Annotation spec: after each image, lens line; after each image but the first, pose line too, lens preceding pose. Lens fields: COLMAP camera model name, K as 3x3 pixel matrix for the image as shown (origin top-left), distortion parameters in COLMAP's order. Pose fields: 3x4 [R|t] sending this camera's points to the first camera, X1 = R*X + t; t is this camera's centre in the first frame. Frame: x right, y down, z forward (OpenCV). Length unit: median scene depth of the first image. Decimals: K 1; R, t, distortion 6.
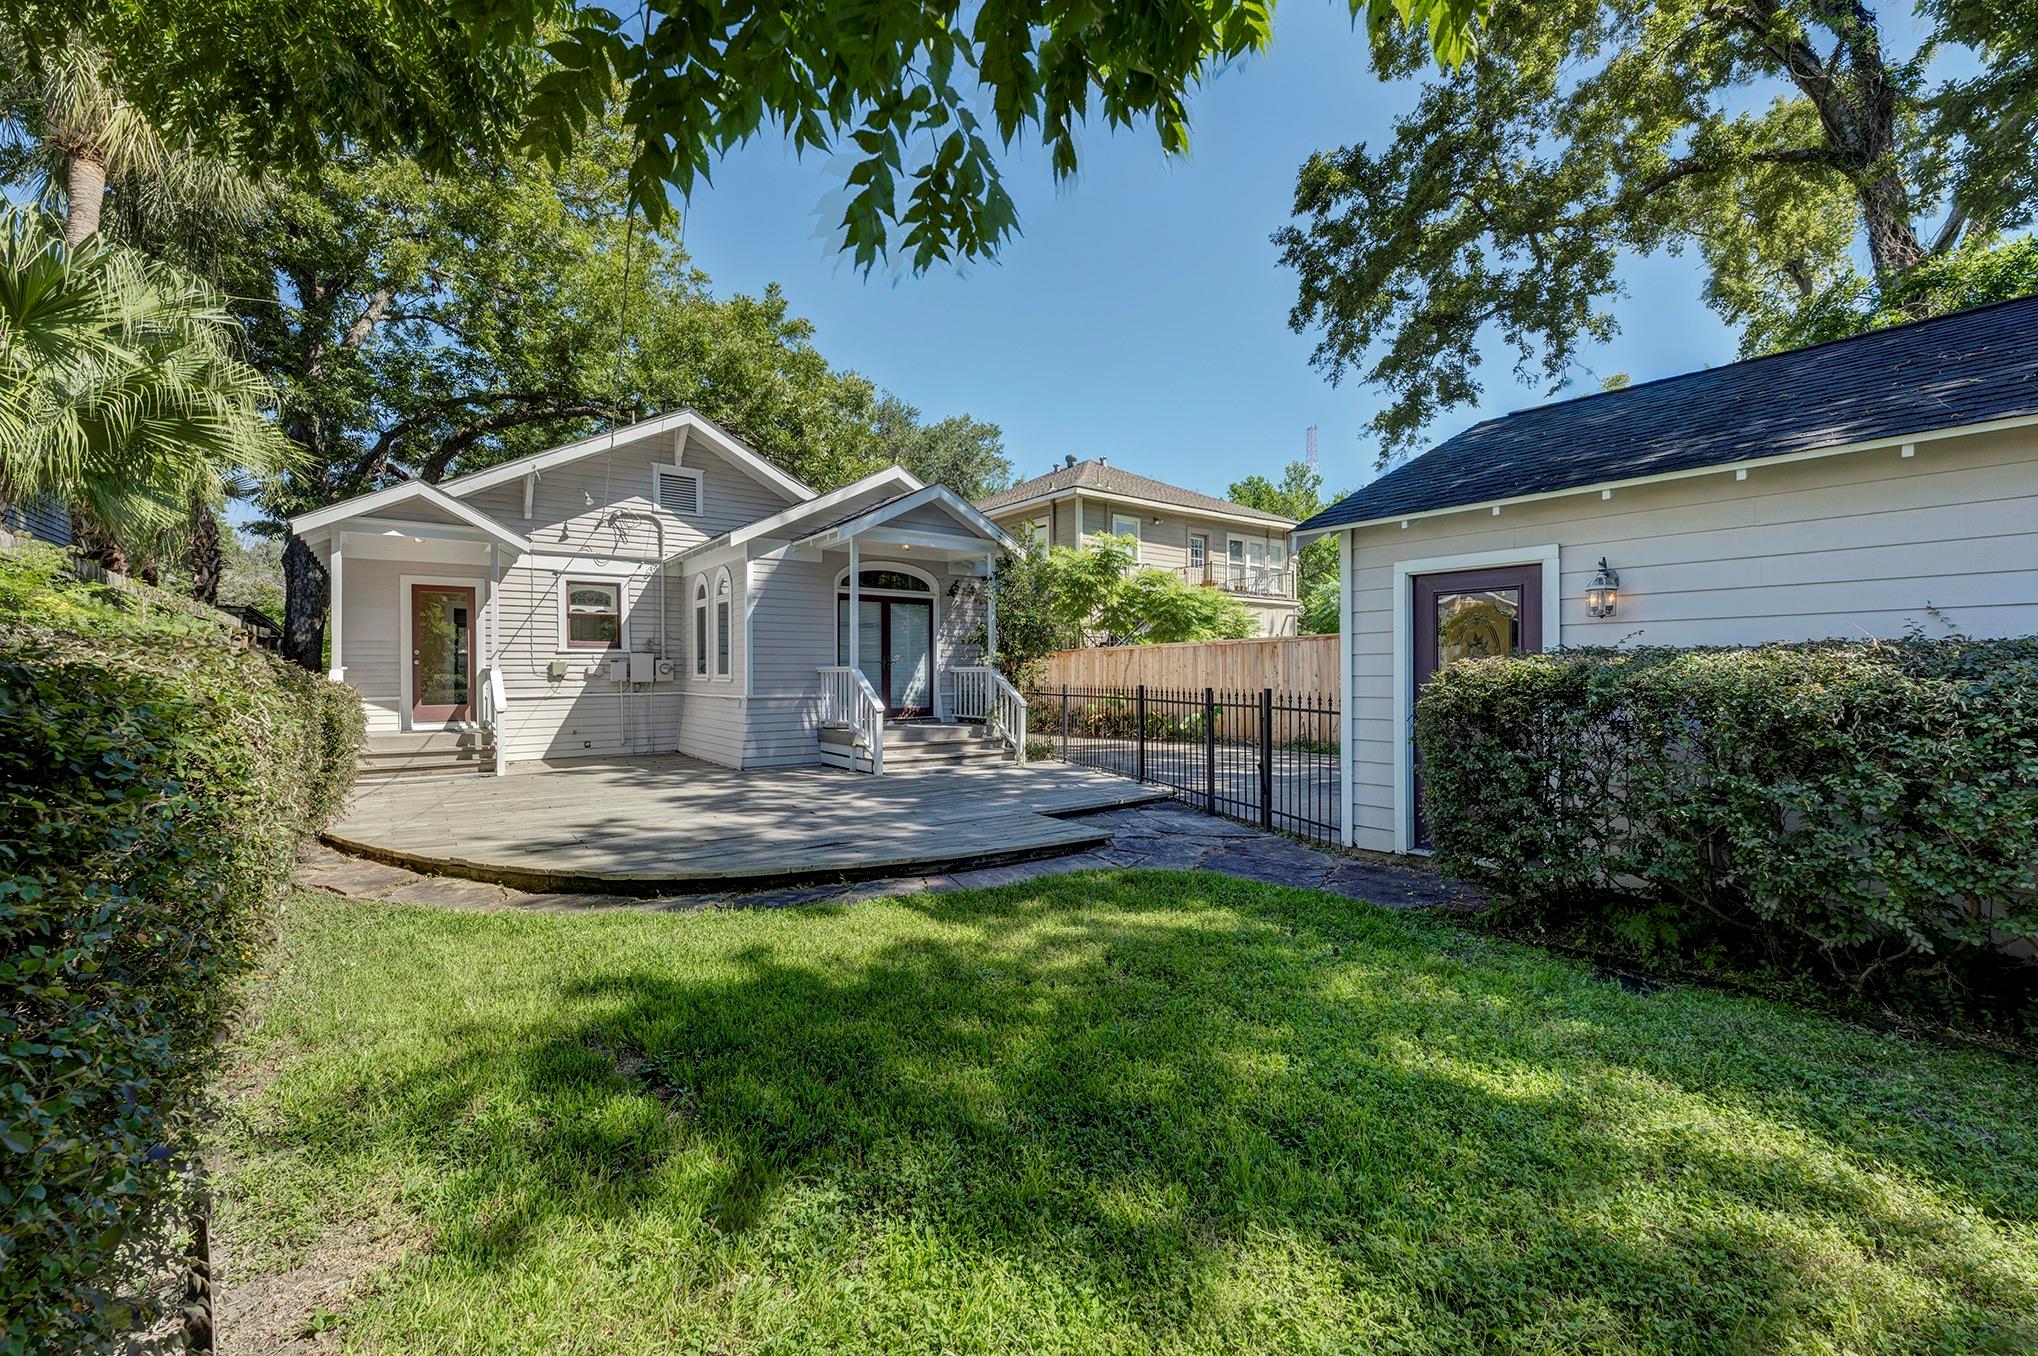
lens RADIAL K [[814.4, 0, 1015.7], [0, 814.4, 671.6], [0, 0, 1]] dist [-0.002811, -0.000075]
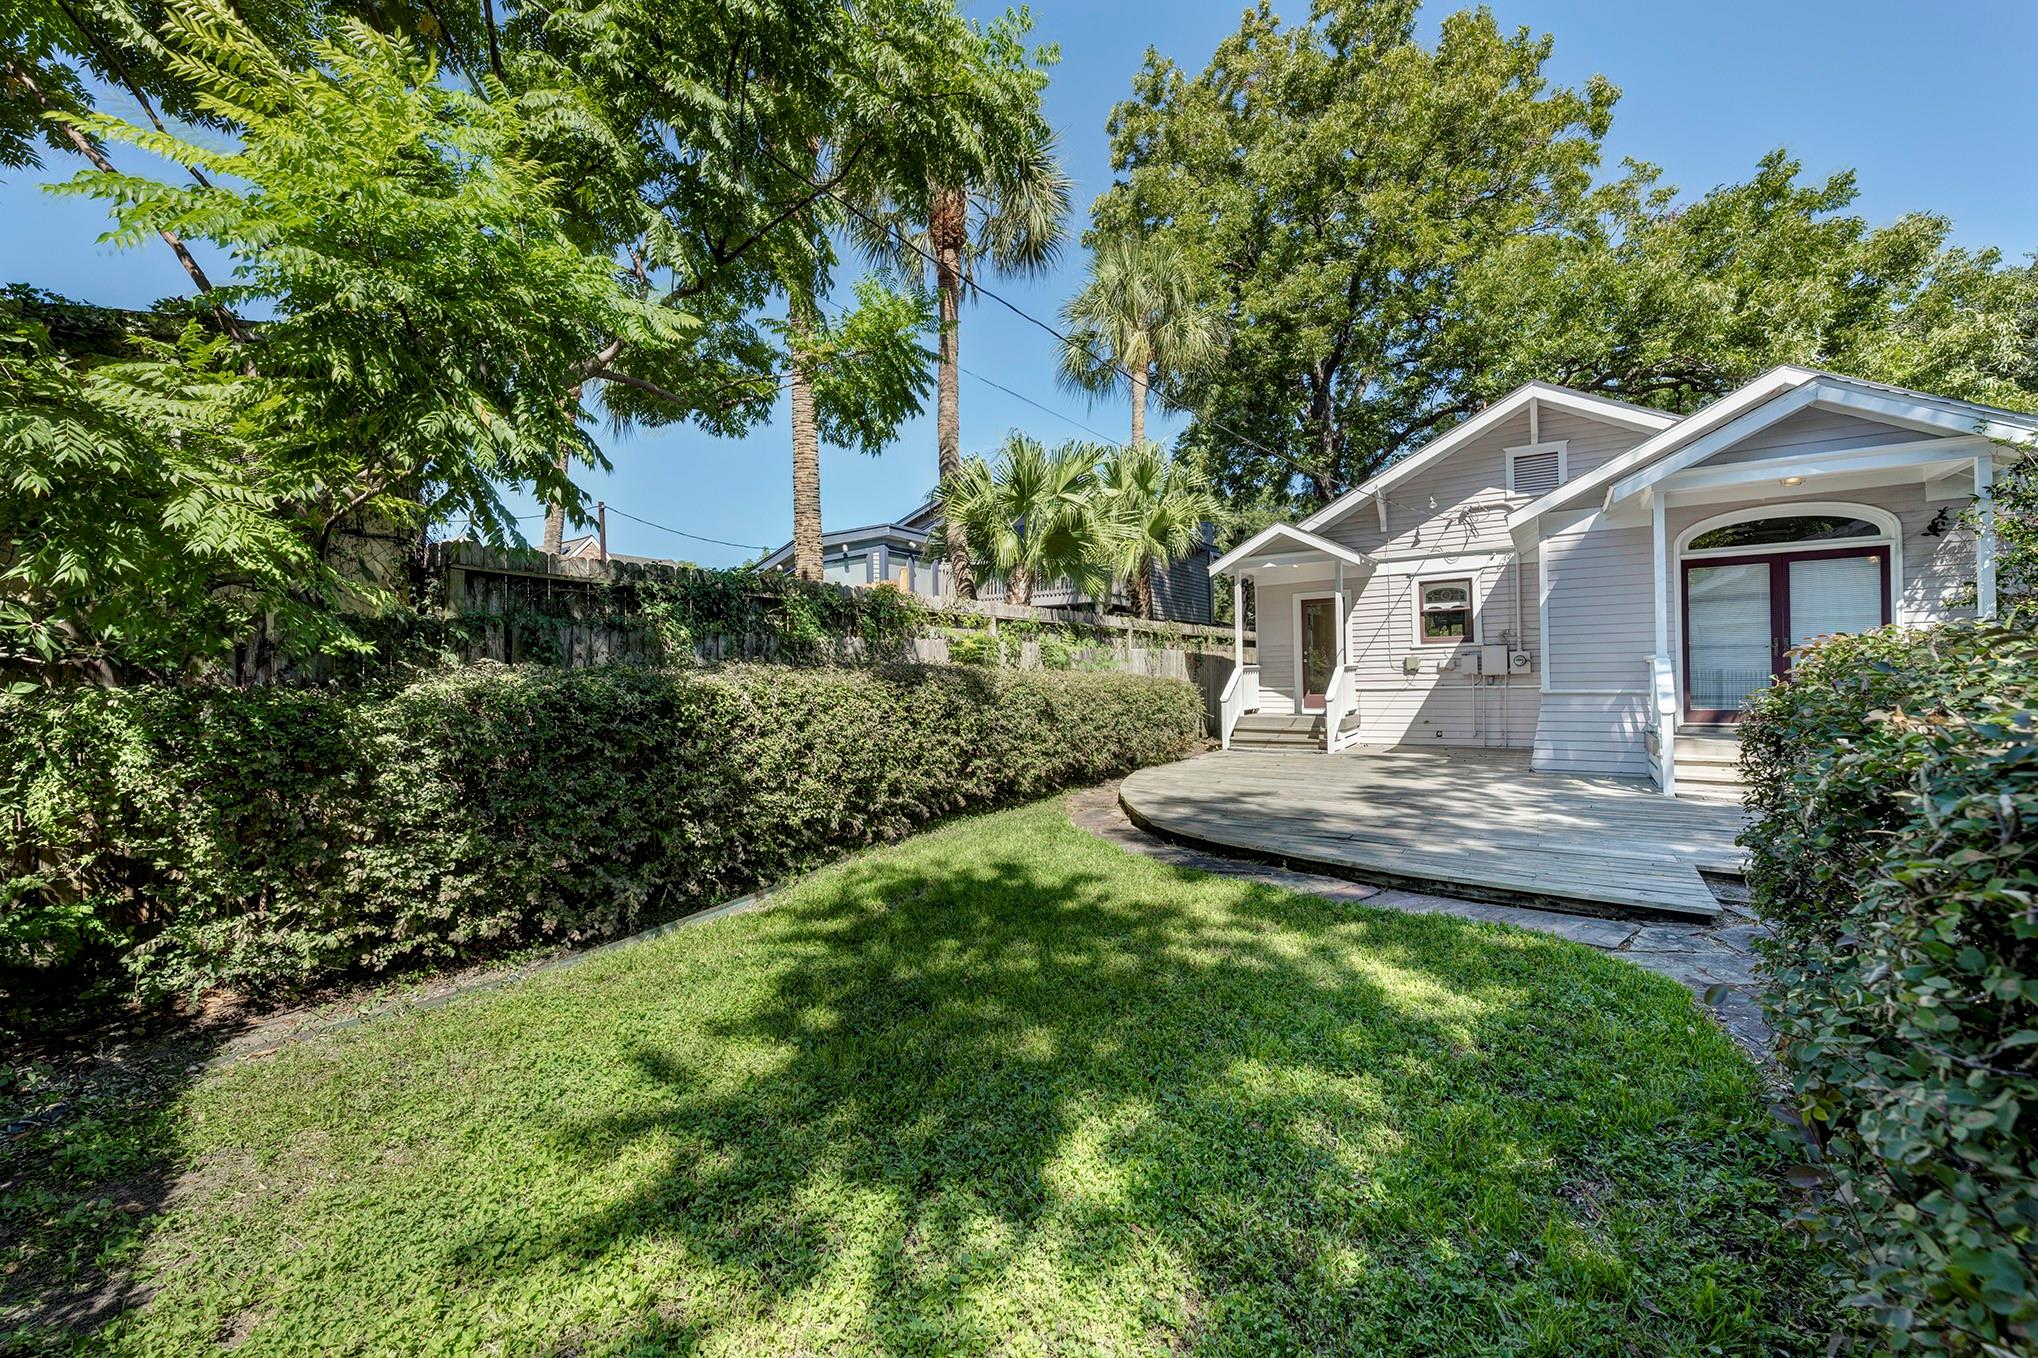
lens RADIAL K [[805.6, 0, 1015.3], [0, 805.6, 674.6], [0, 0, 1]] dist [-0.000268, -0.000028]
pose [[0.314399, -0.003169, -0.949286, 0.329580], [0.018847, 0.999818, 0.002904, -0.001601], [0.949104, -0.018804, 0.314402, 0.164516]]
